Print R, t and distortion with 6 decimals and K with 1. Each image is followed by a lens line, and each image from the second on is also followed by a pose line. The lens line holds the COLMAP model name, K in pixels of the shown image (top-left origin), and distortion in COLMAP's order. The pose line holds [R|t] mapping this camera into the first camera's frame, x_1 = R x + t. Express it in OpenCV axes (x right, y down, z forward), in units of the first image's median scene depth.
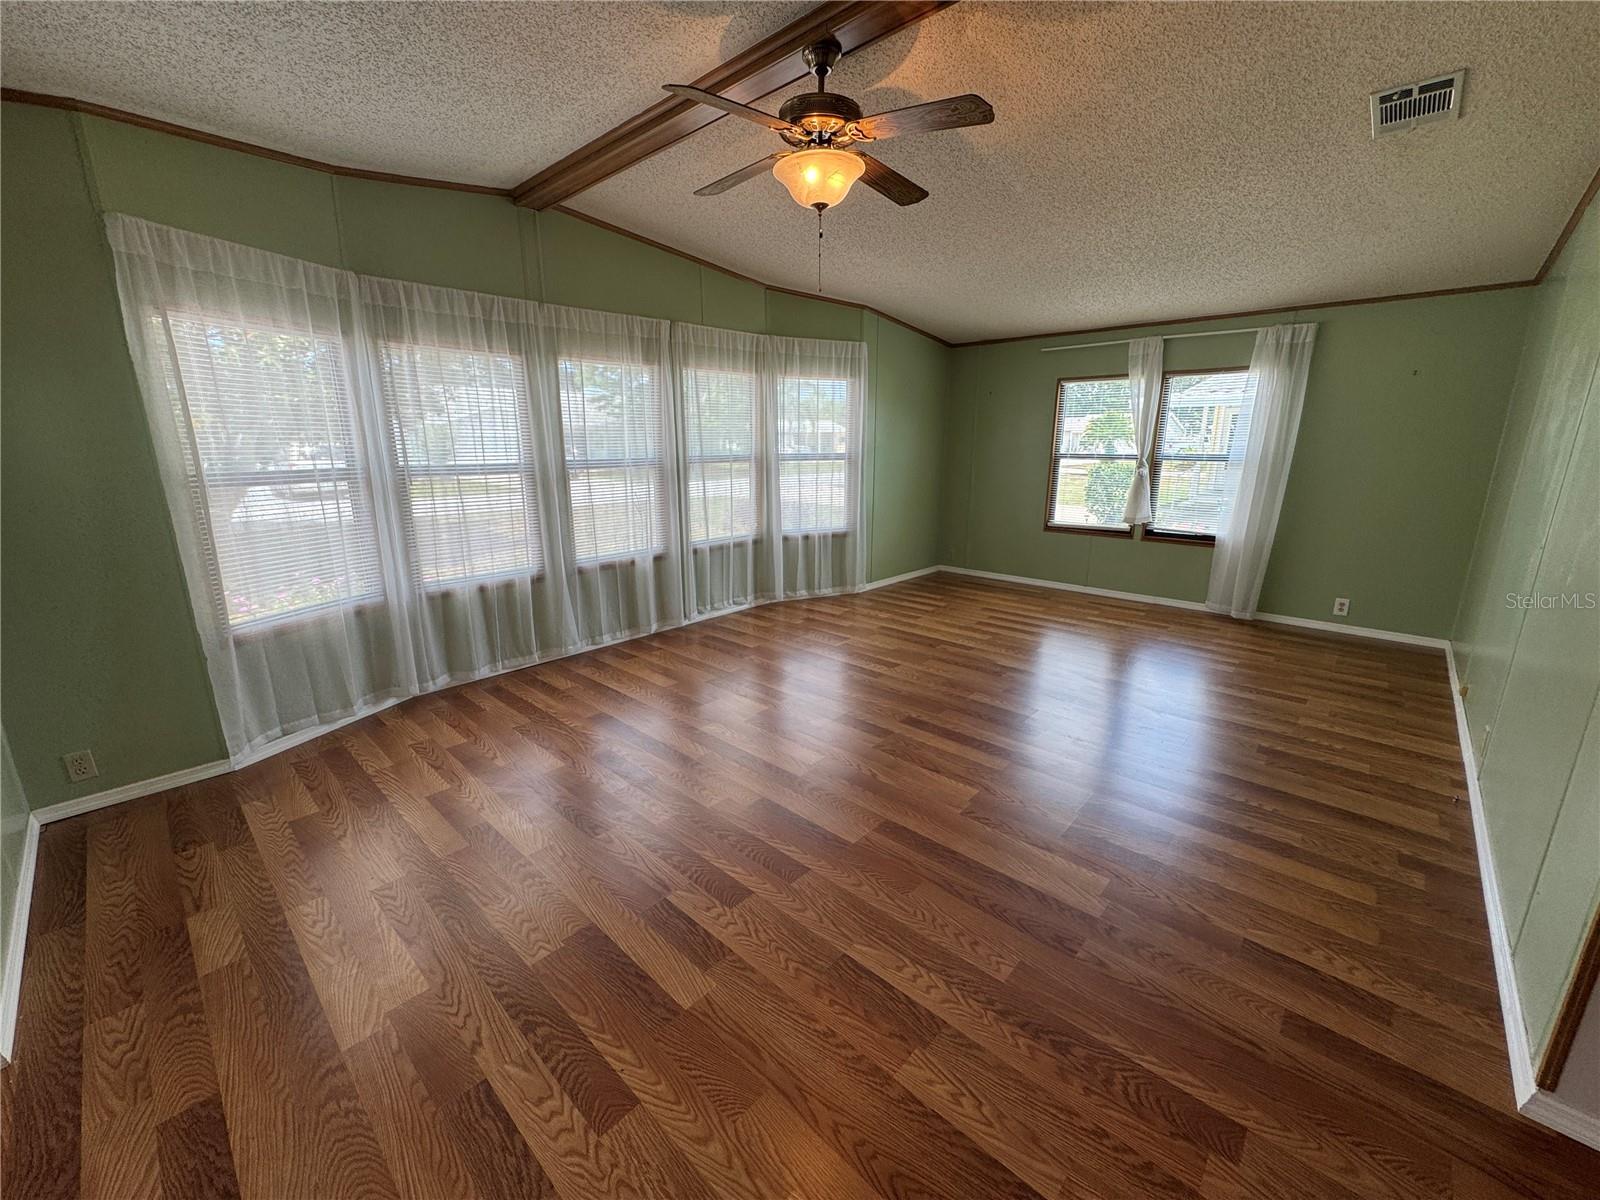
lens RADIAL K [[638.8, 0, 799.7], [0, 638.8, 600.0], [0, 0, 1]] dist [-0.002004, 0.000269]
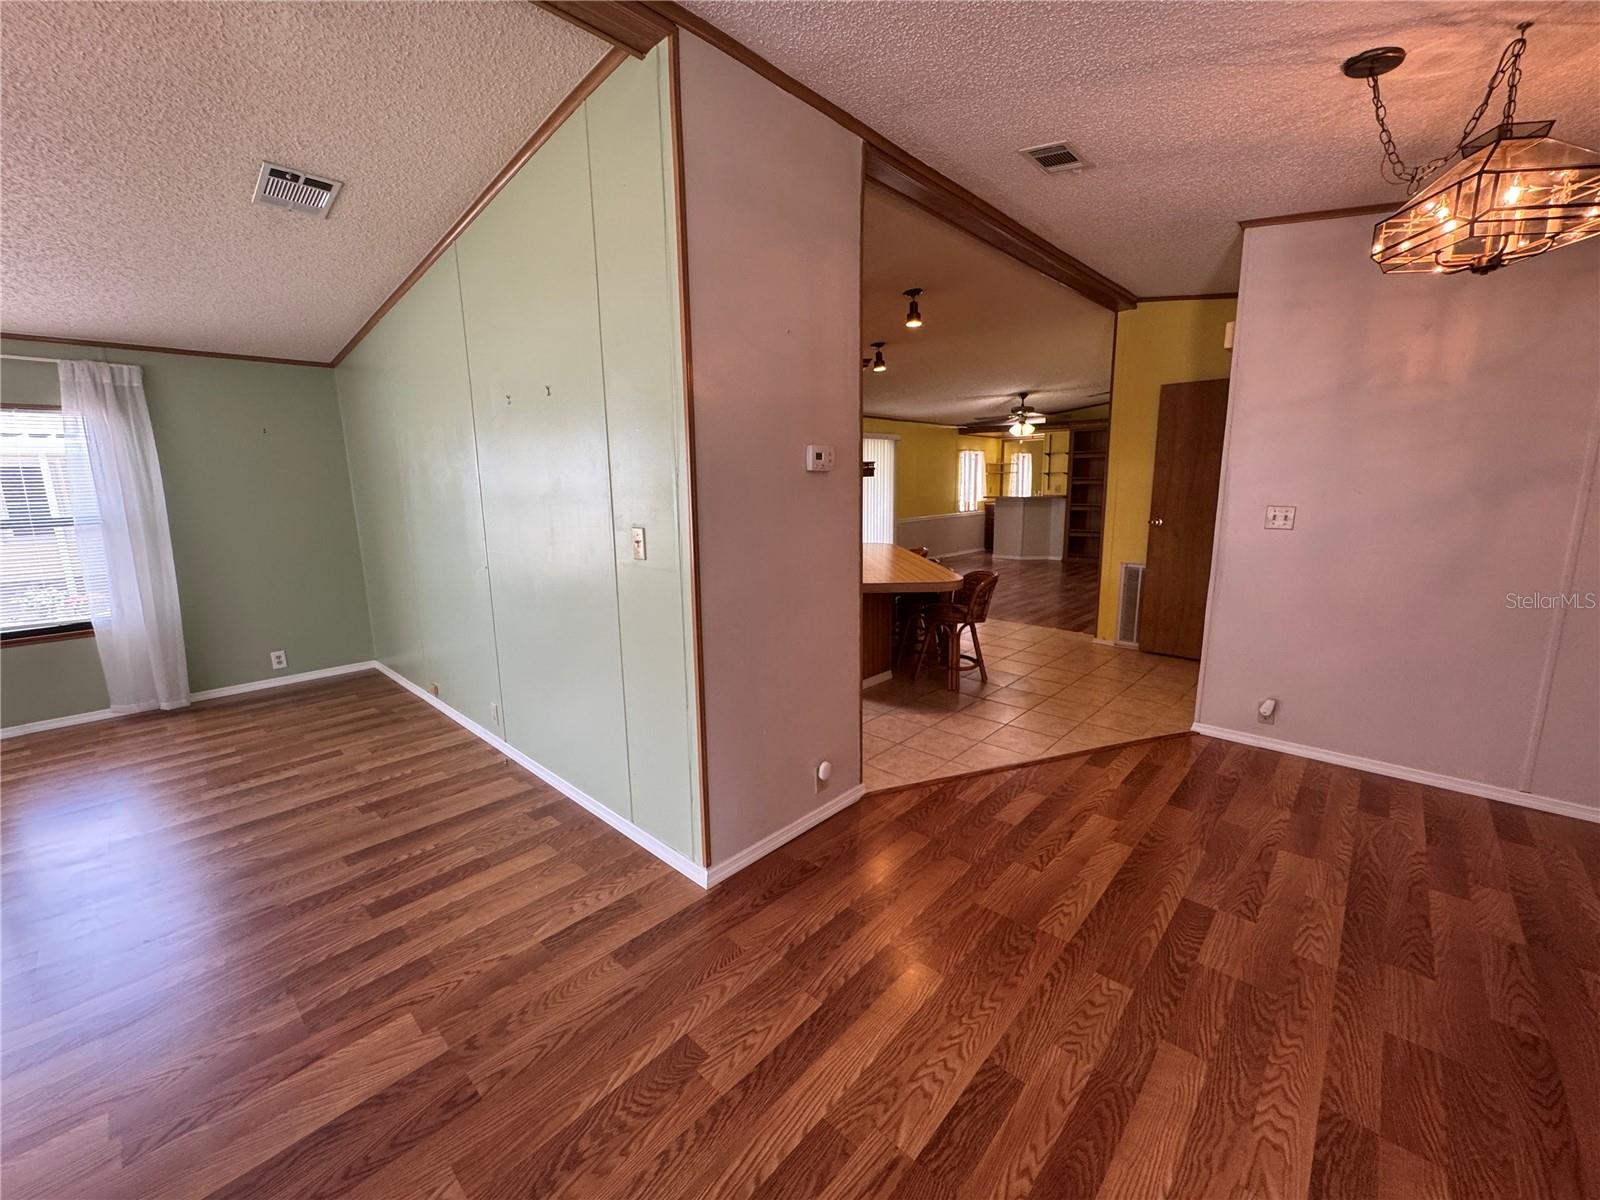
lens RADIAL K [[638.8, 0, 804.2], [0, 638.8, 598.7], [0, 0, 1]] dist [-0.002004, 0.000269]
pose [[0.003870, -0.183728, 0.982970, -0.154468], [0.262259, 0.948756, 0.176300, -0.059417], [-0.964990, 0.257110, 0.051855, 0.202750]]
